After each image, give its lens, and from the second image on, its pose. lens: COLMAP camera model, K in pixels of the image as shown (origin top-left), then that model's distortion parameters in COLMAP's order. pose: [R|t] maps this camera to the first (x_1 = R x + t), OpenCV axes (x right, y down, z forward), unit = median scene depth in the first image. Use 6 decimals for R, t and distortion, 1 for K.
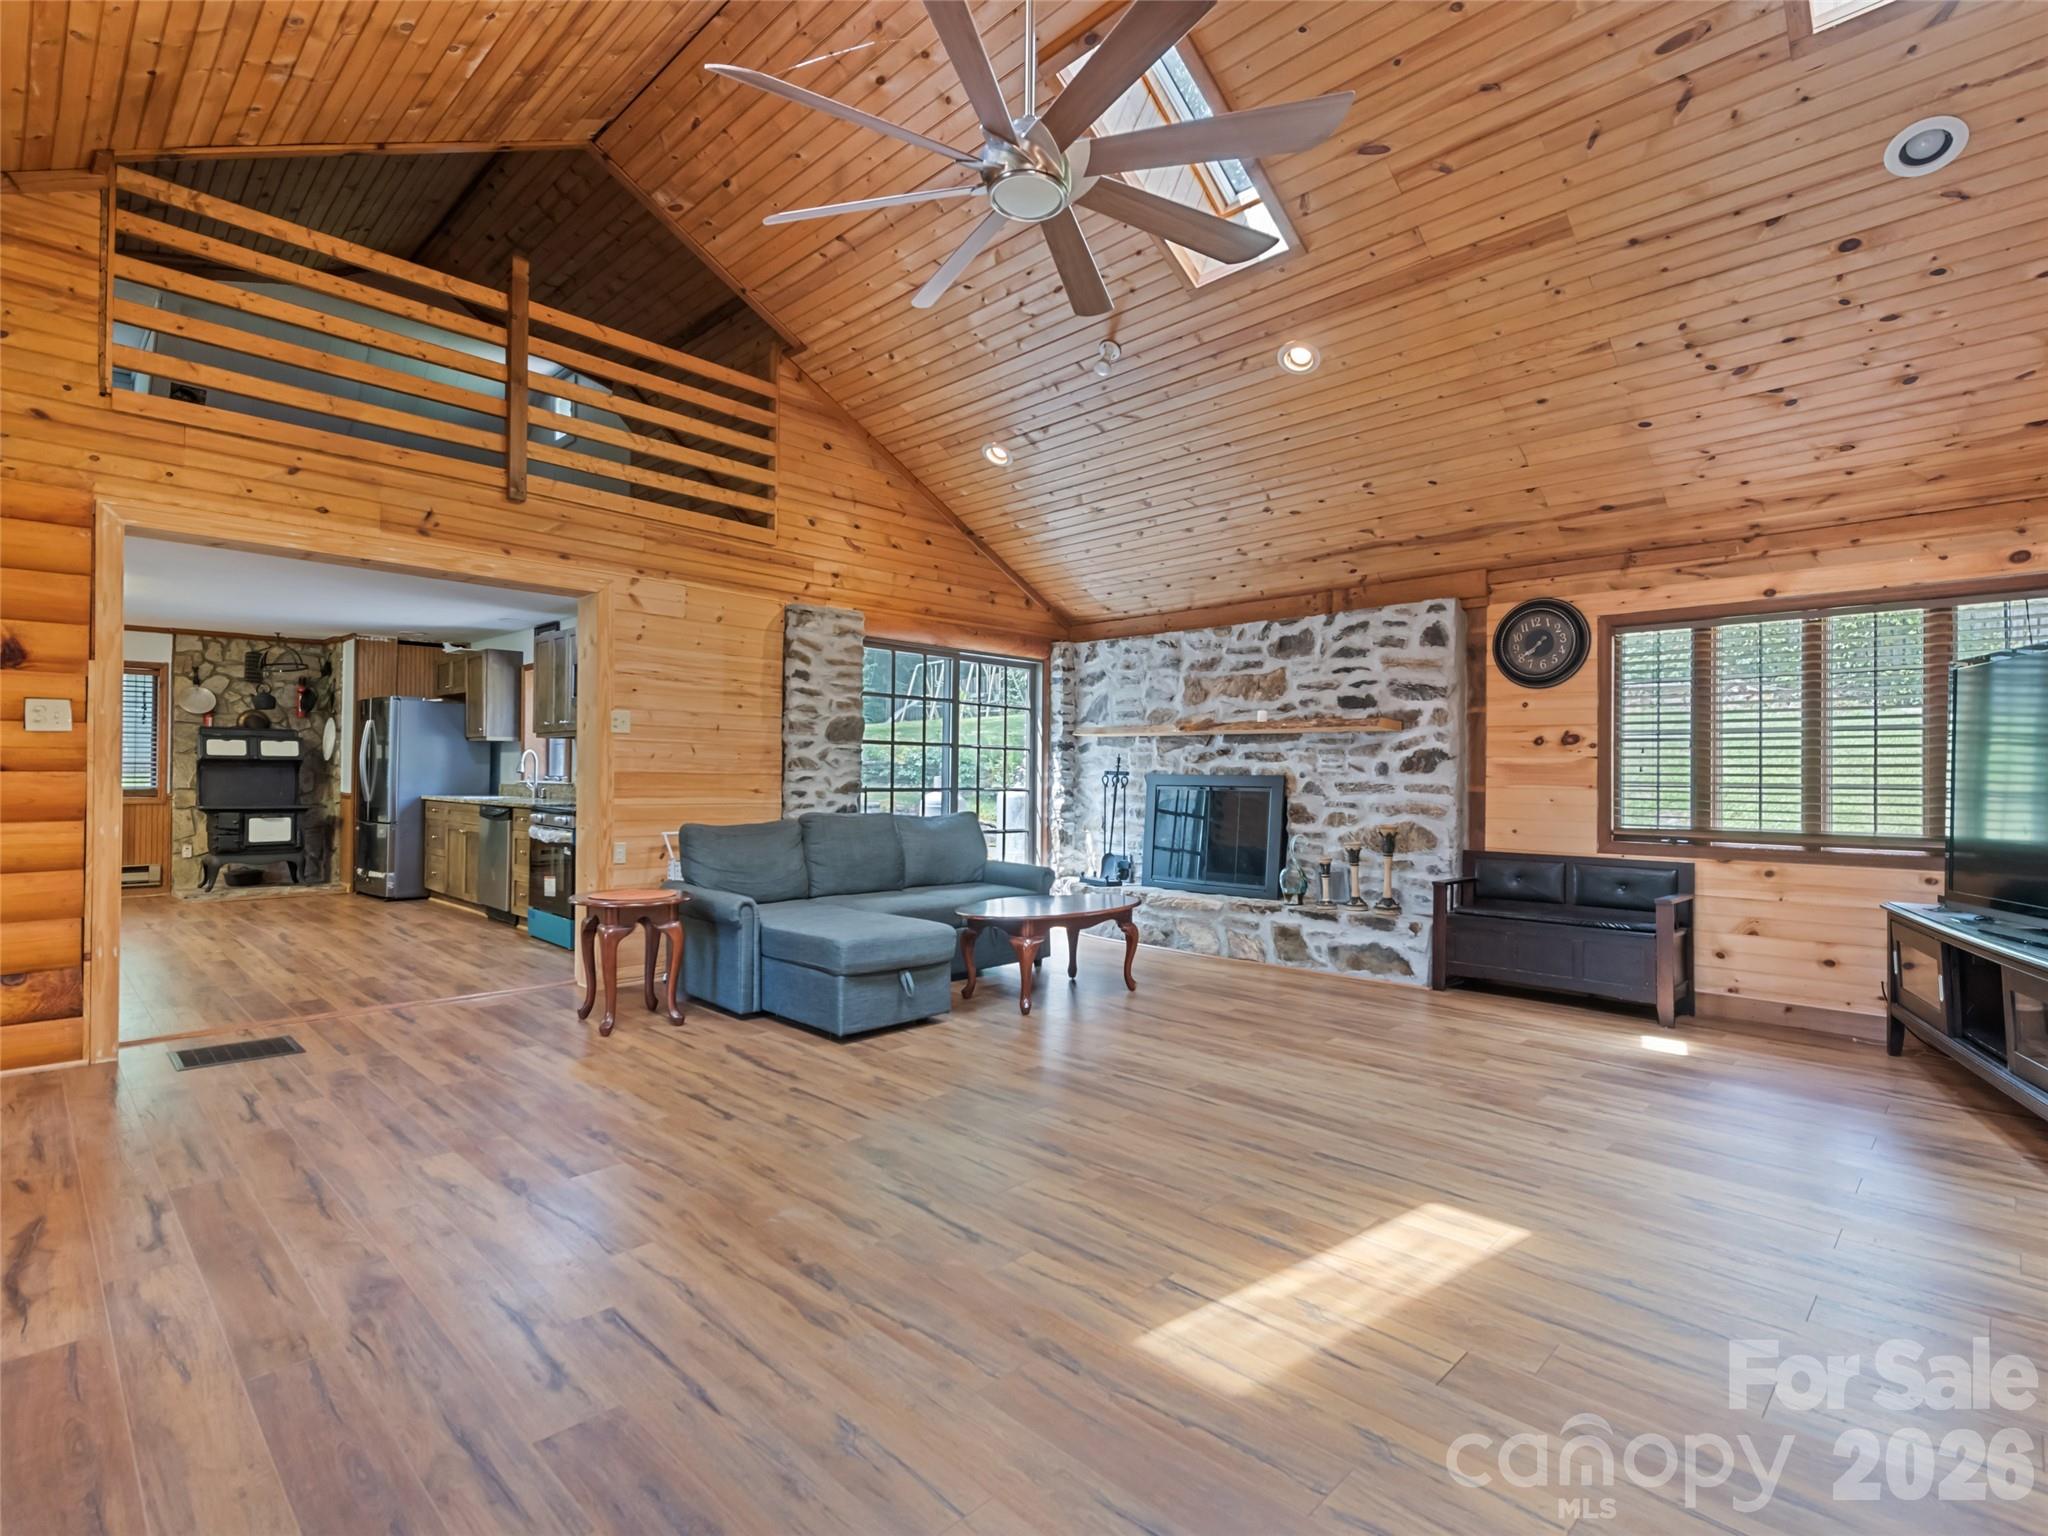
lens RADIAL K [[1000.3, 0, 1024.0], [0, 1000.3, 768.0], [0, 0, 1]] dist [0.012667, -0.000205]
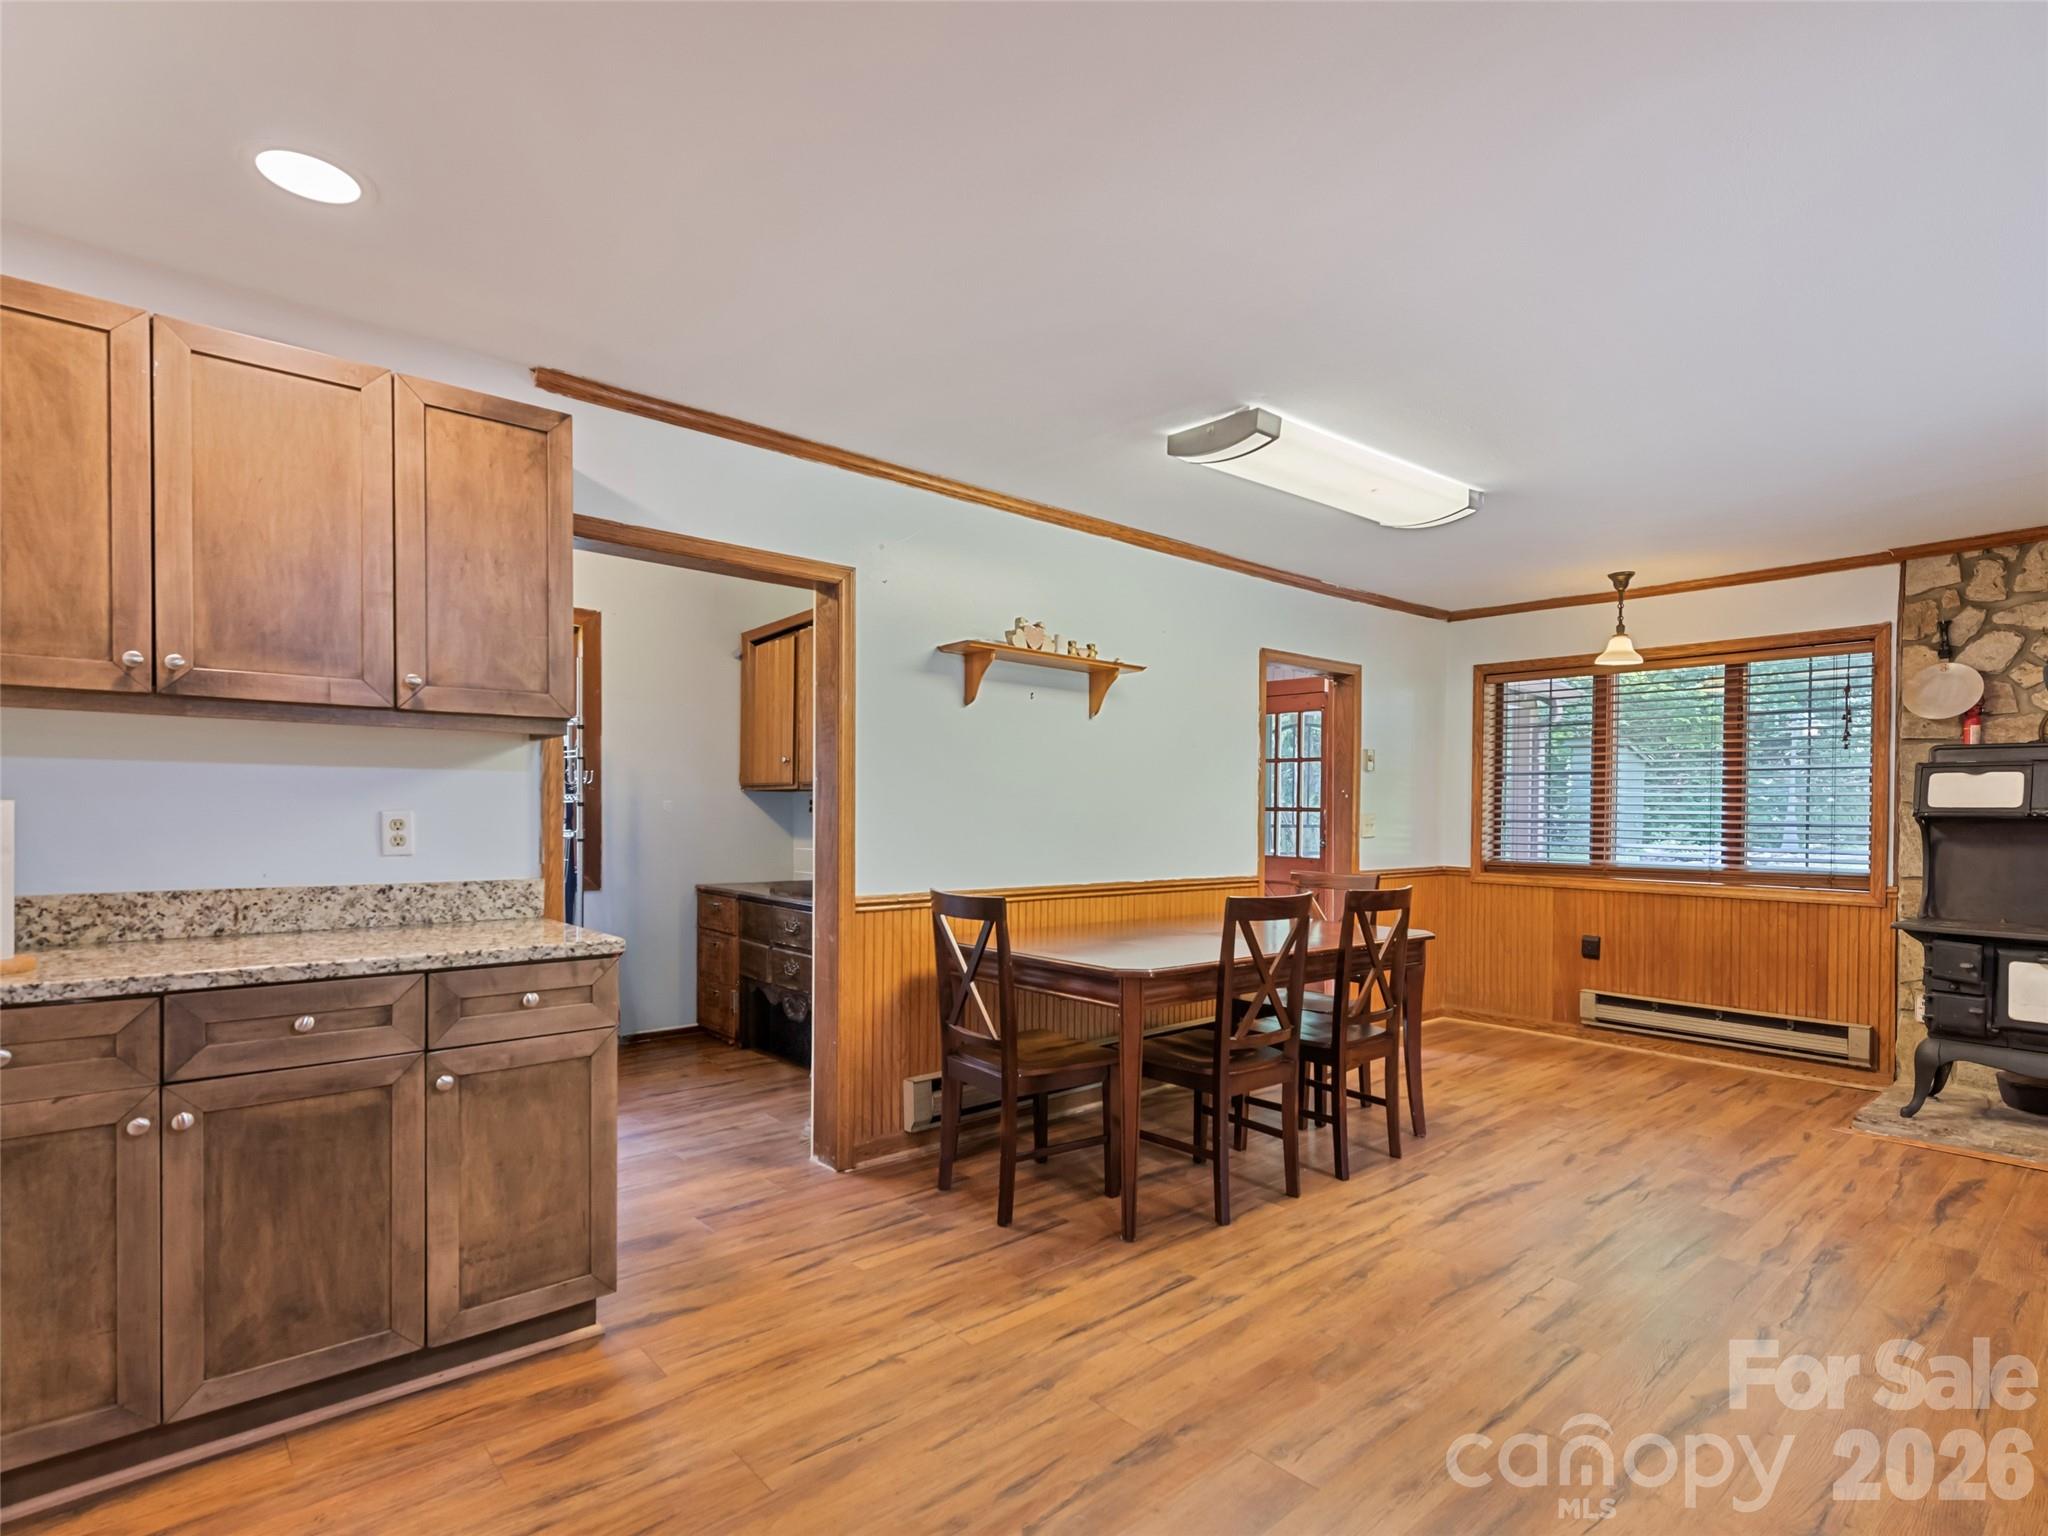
lens RADIAL K [[1031.1, 0, 1029.5], [0, 1031.1, 828.1], [0, 0, 1]] dist [0.000705, -0.001463]
pose [[-0.075333, 0.006026, -0.997140, -0.454700], [-0.000374, 0.999982, 0.006071, -0.009159], [0.997158, 0.000831, -0.075329, 0.899329]]
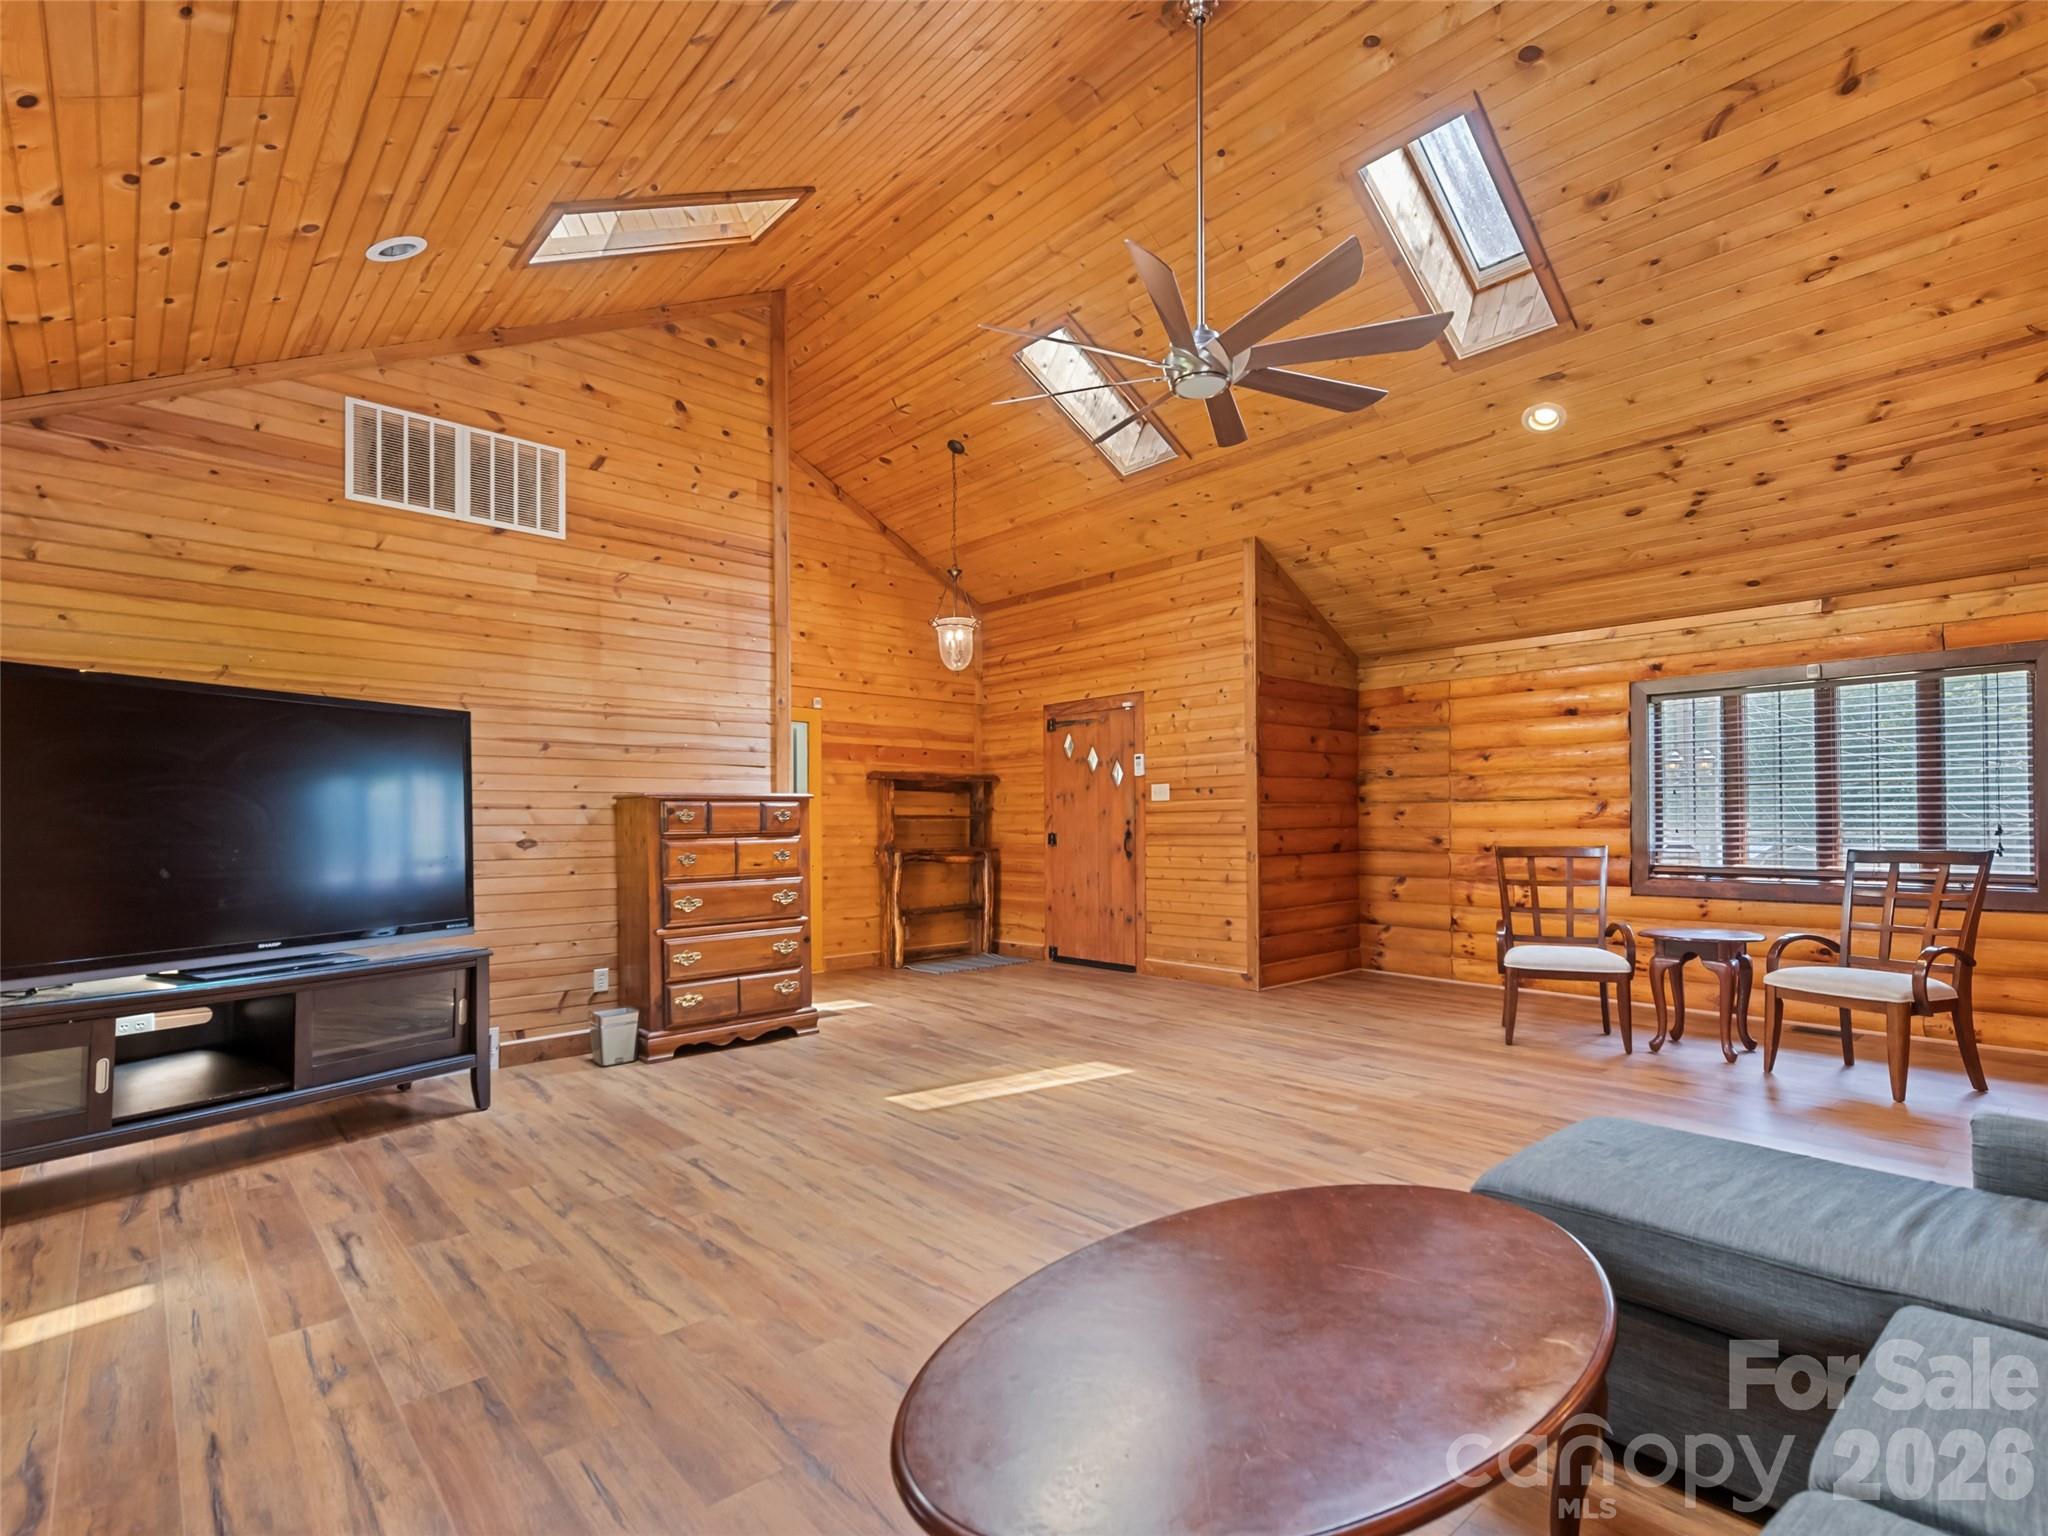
lens RADIAL K [[972.5, 0, 1034.5], [0, 972.5, 823.5], [0, 0, 1]] dist [0.001993, 0.000320]
pose [[-0.998681, -0.004564, 0.051147, 0.071733], [-0.005164, 0.999919, -0.011598, 0.012807], [-0.051090, -0.011847, -0.998624, 1.060083]]
